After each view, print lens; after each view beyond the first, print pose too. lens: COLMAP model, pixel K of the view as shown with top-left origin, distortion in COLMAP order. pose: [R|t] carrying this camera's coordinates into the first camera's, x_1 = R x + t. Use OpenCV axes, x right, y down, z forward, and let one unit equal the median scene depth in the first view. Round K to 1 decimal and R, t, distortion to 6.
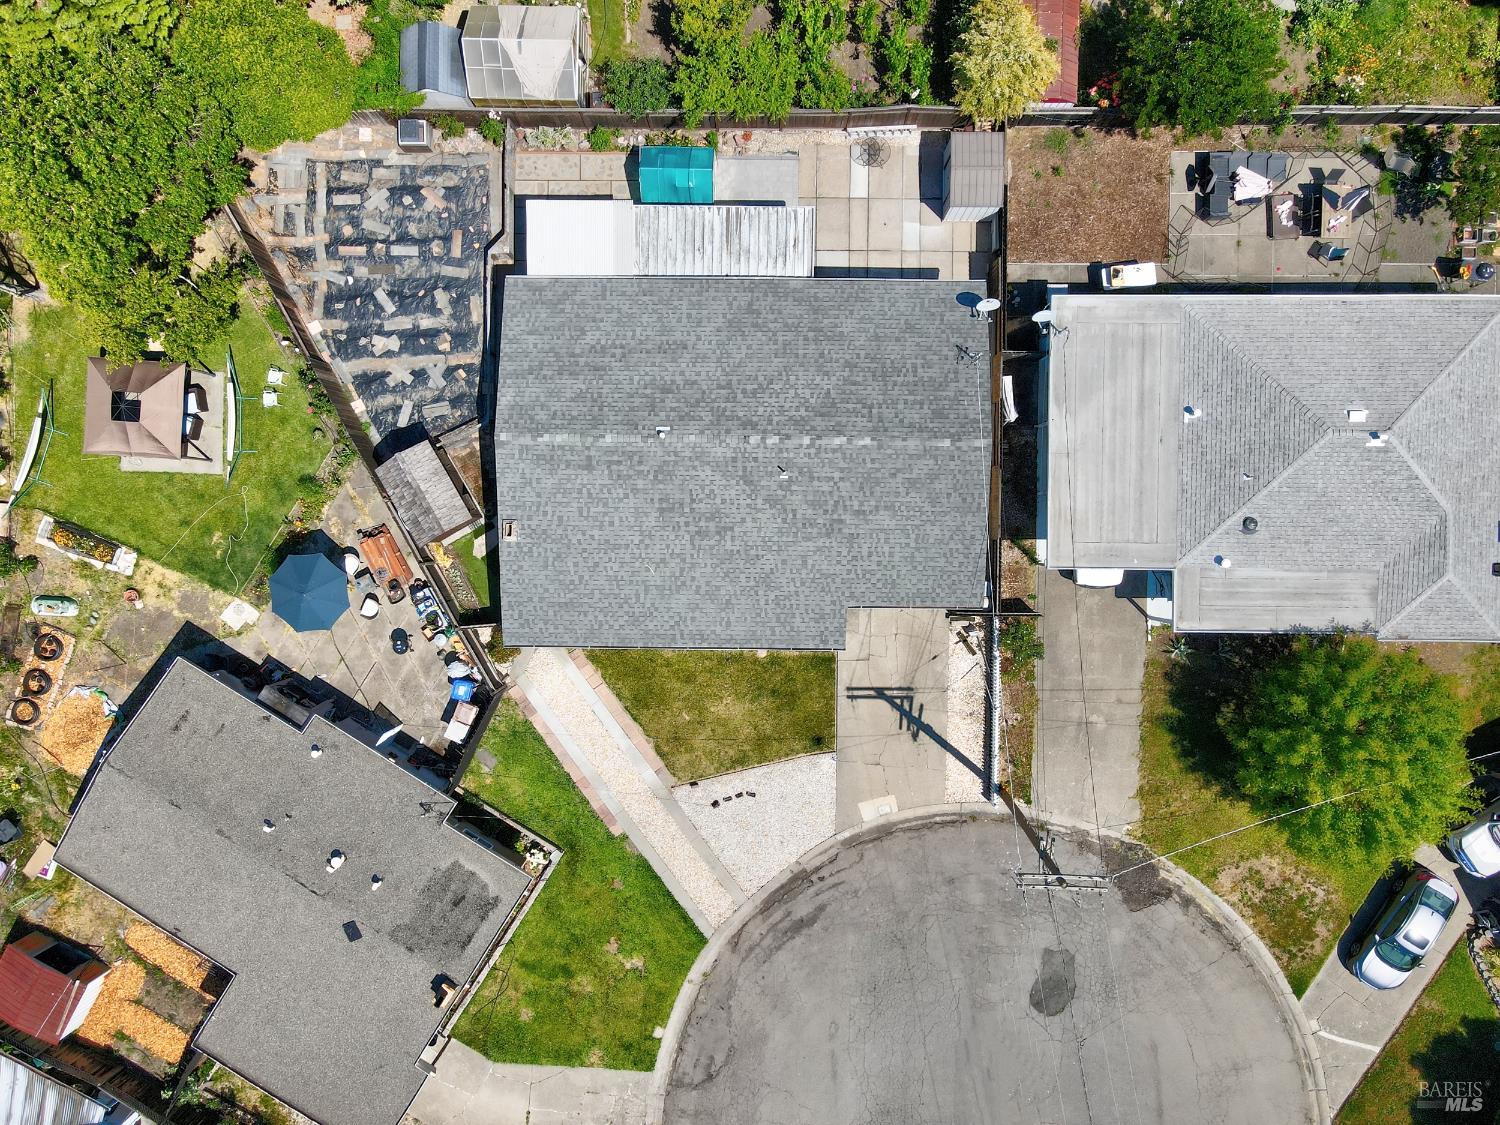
lens RADIAL K [[1061.4, 0, 743.6], [0, 1061.4, 566.5], [0, 0, 1]] dist [0.022094, 0.000073]
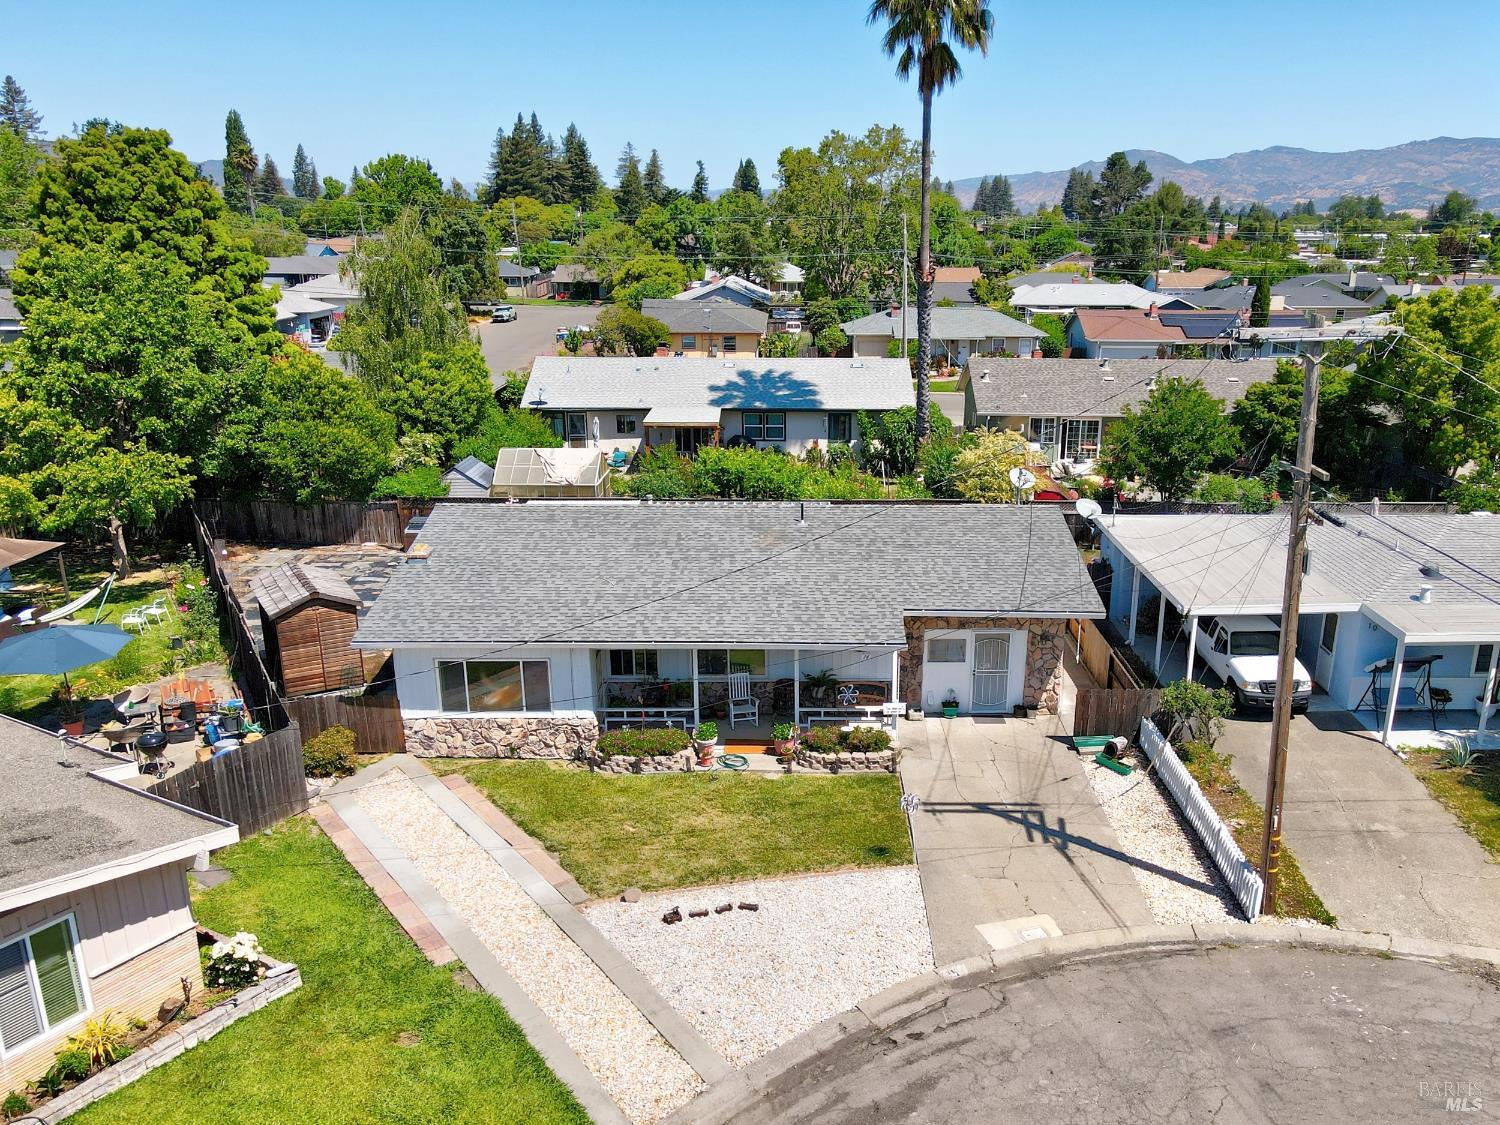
lens RADIAL K [[1218.2, 0, 813.8], [0, 1218.2, 644.5], [0, 0, 1]] dist [0.031201, 0.001683]
pose [[0.999196, 0.016333, 0.036610, 0.014620], [0.029912, 0.304240, -0.952126, 0.707743], [-0.026690, 0.952455, 0.303507, 0.729359]]
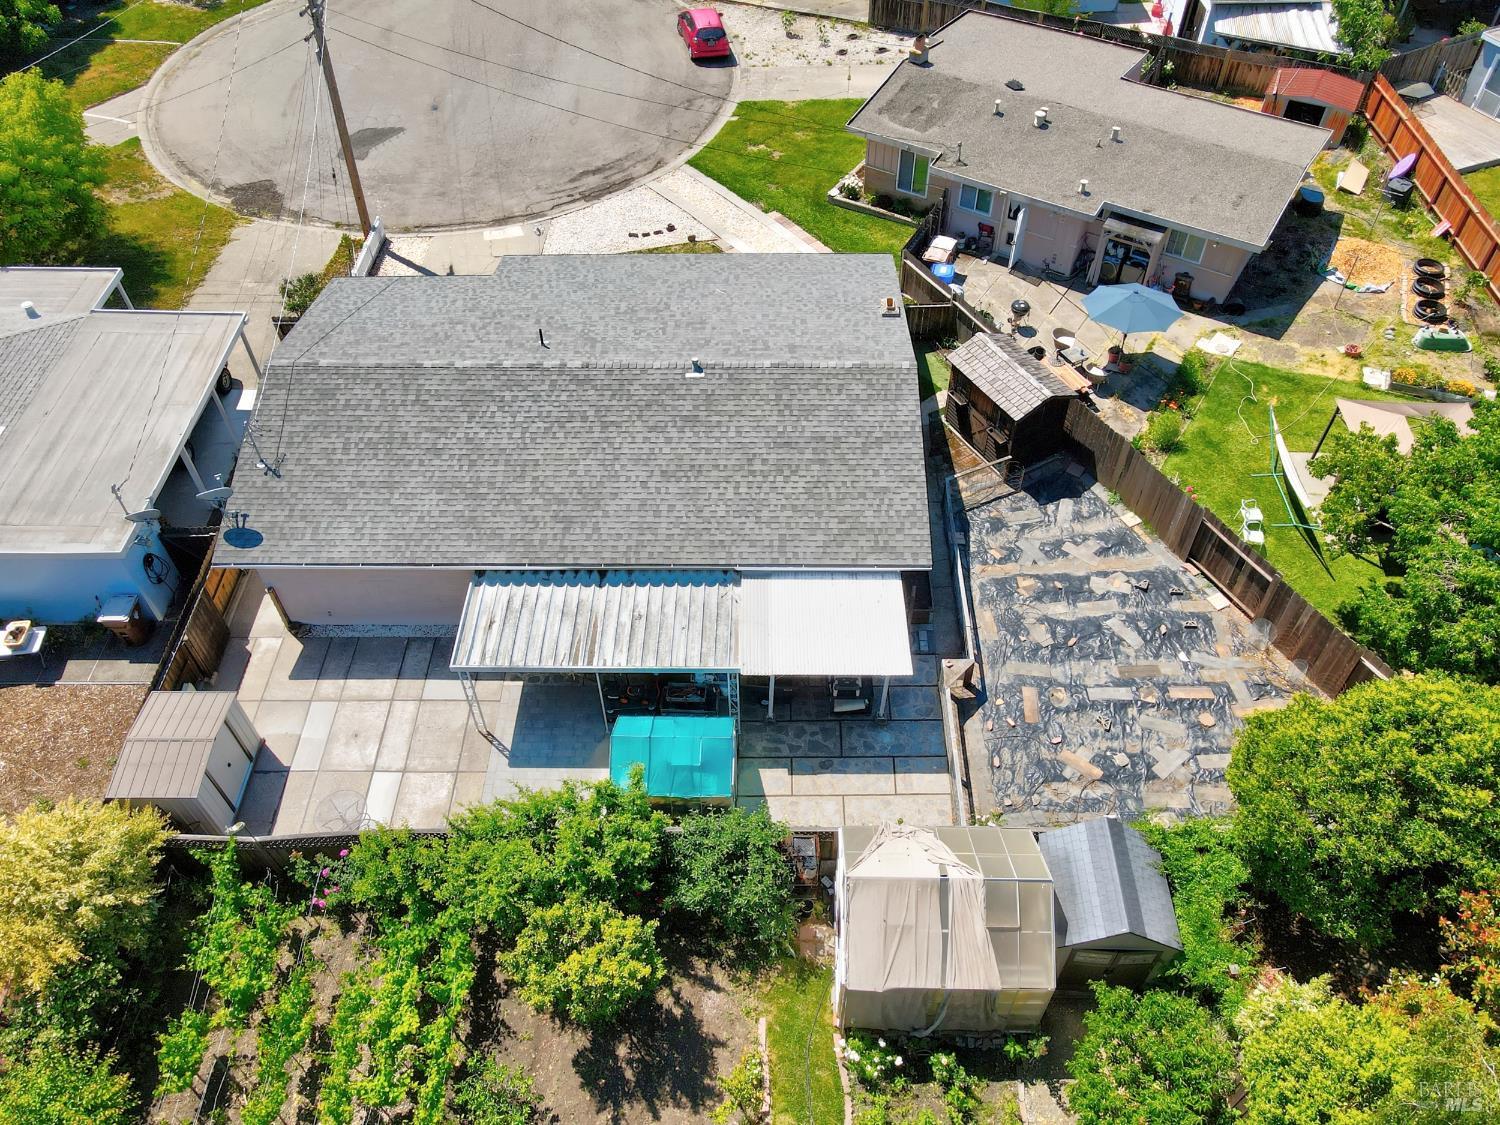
lens RADIAL K [[1113.5, 0, 770.4], [0, 1113.5, 561.2], [0, 0, 1]] dist [0.024254, 0.002094]
pose [[-0.999799, 0.018946, 0.006565, -0.118371], [-0.010260, -0.764673, 0.644337, -0.665147], [0.017228, 0.644140, 0.764714, 0.427388]]
